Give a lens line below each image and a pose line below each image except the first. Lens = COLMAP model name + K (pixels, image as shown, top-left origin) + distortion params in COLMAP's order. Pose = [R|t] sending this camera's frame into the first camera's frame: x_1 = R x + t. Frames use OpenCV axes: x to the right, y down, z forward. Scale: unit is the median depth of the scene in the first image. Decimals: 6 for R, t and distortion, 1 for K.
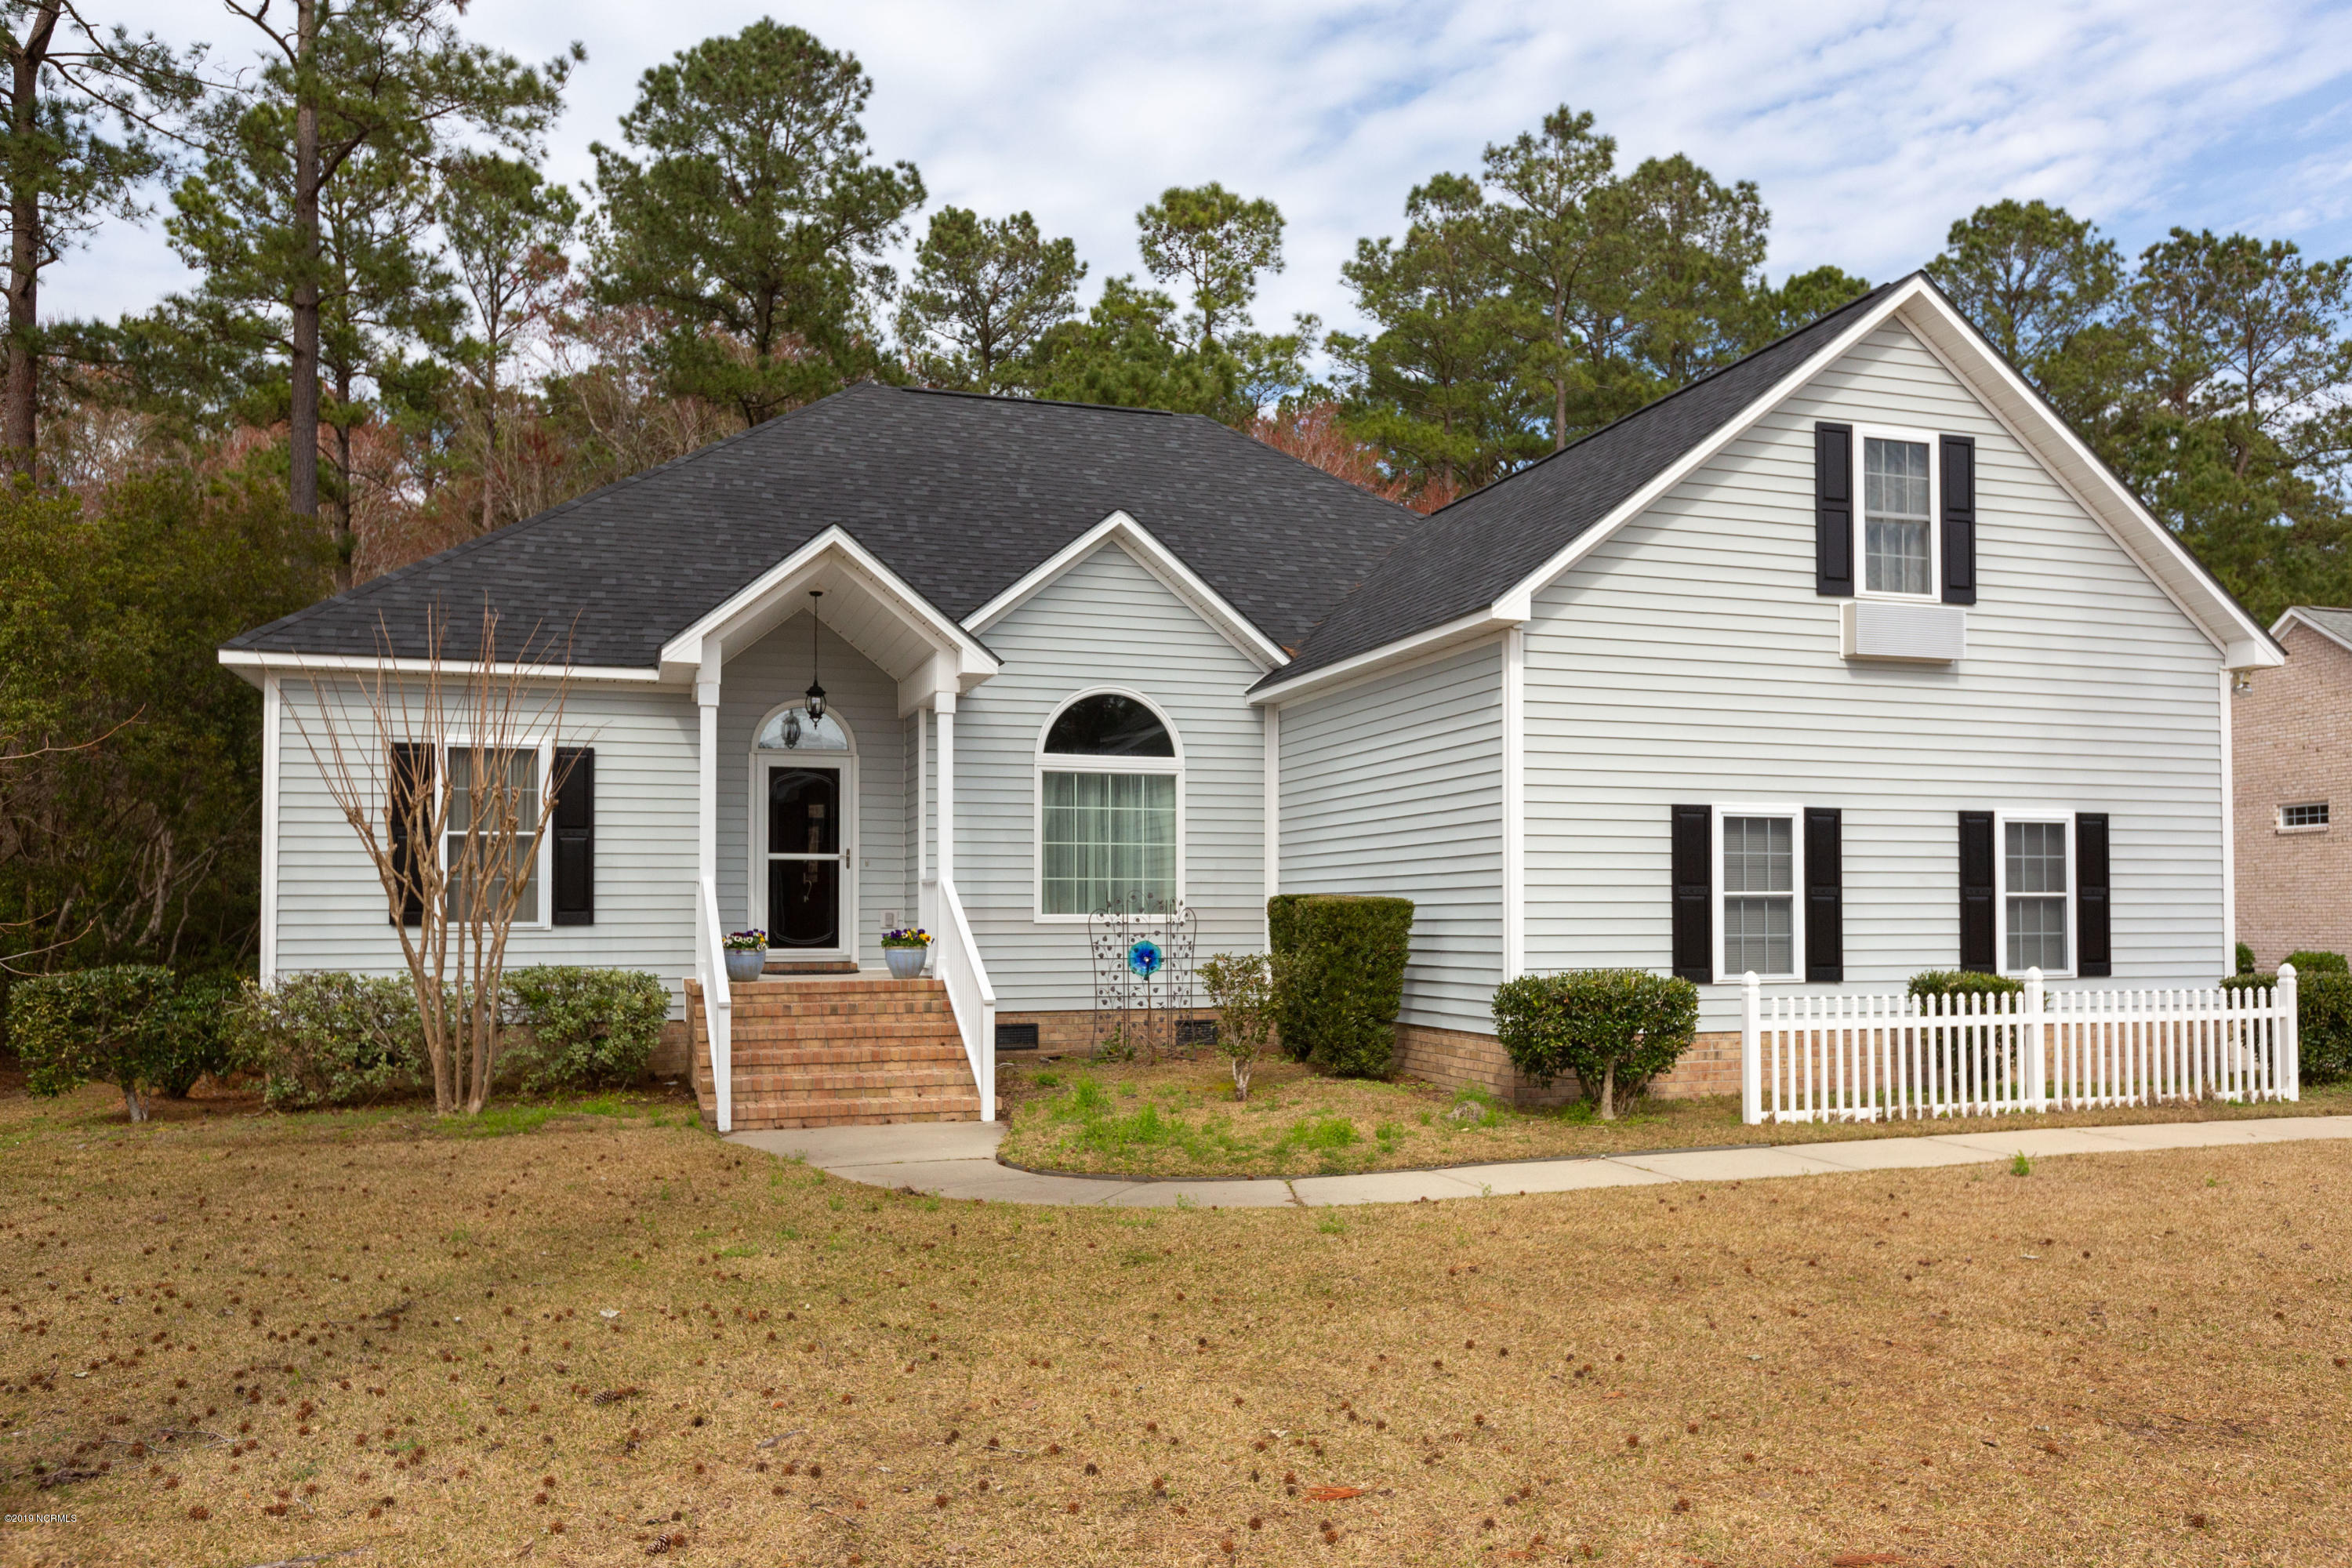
lens RADIAL K [[1664.9, 0, 1179.2], [0, 1664.9, 799.5], [0, 0, 1]] dist [-0.001916, -0.002701]
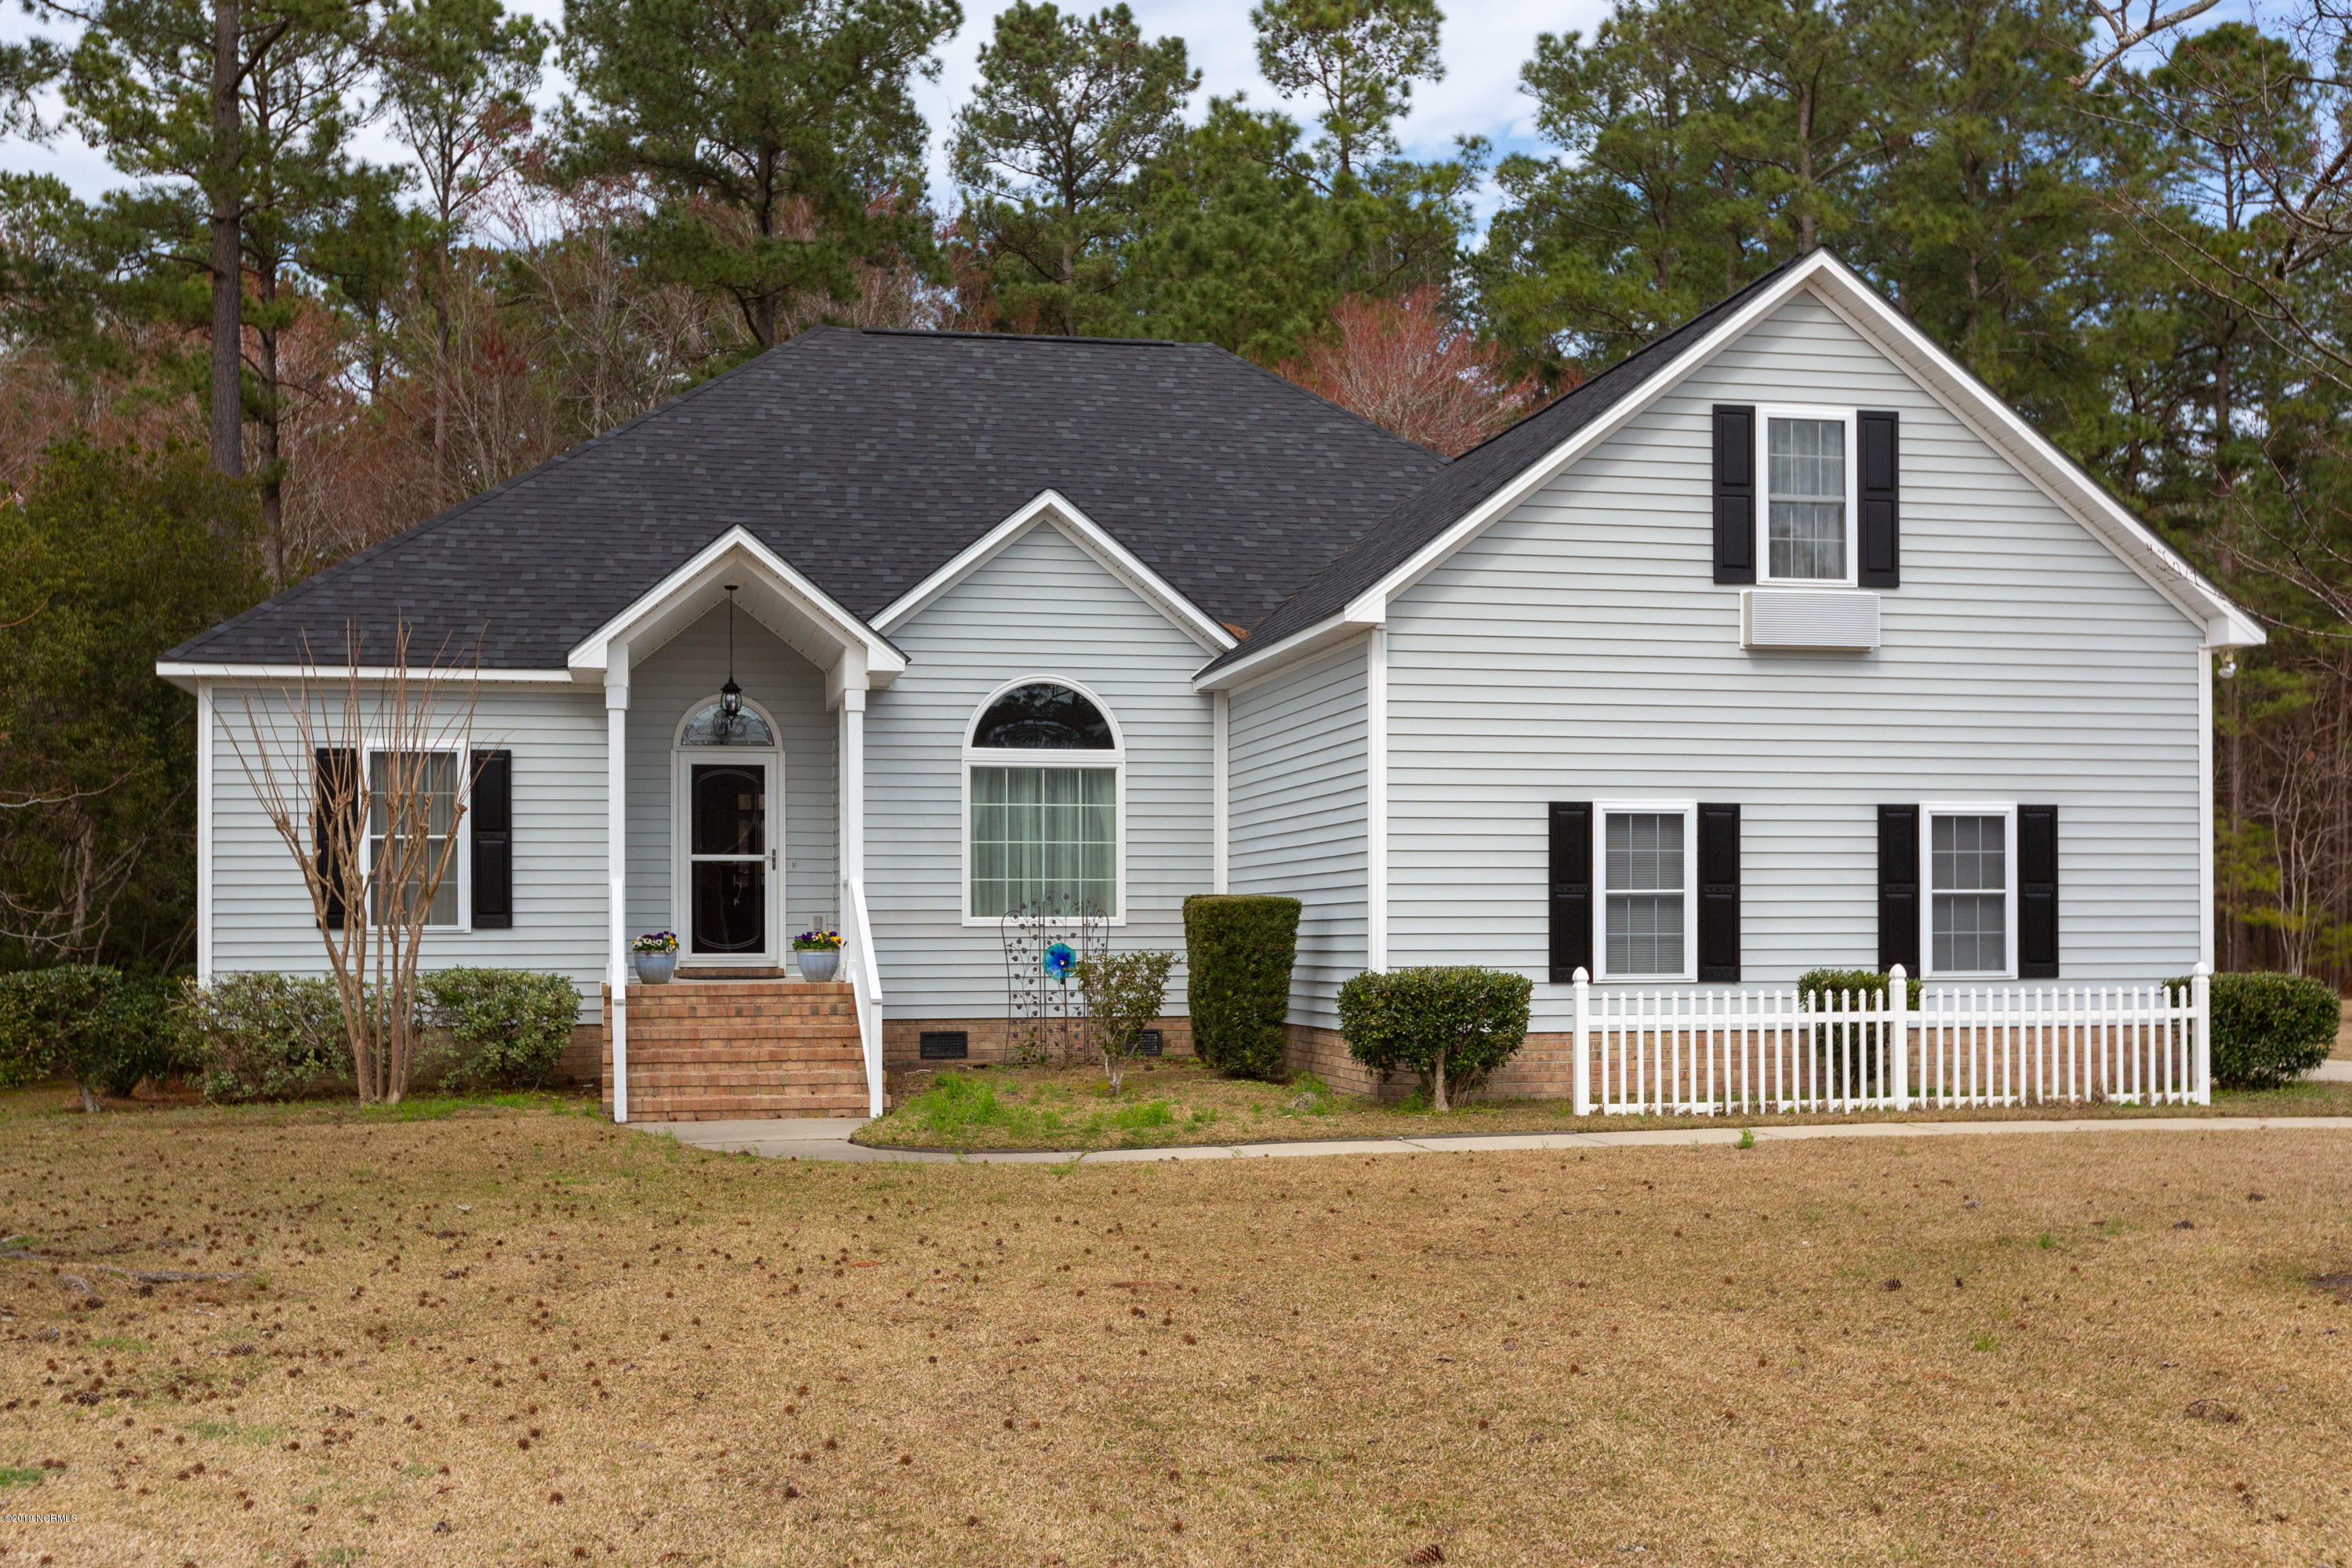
lens RADIAL K [[2460.1, 0, 1176.0], [0, 2460.1, 784.0], [0, 0, 1]] dist [-0.017236, 0.006775]
pose [[0.993410, -0.008920, -0.114266, 0.223733], [0.009956, 0.999914, 0.008495, -0.020543], [0.114180, -0.009576, 0.993414, -0.438337]]
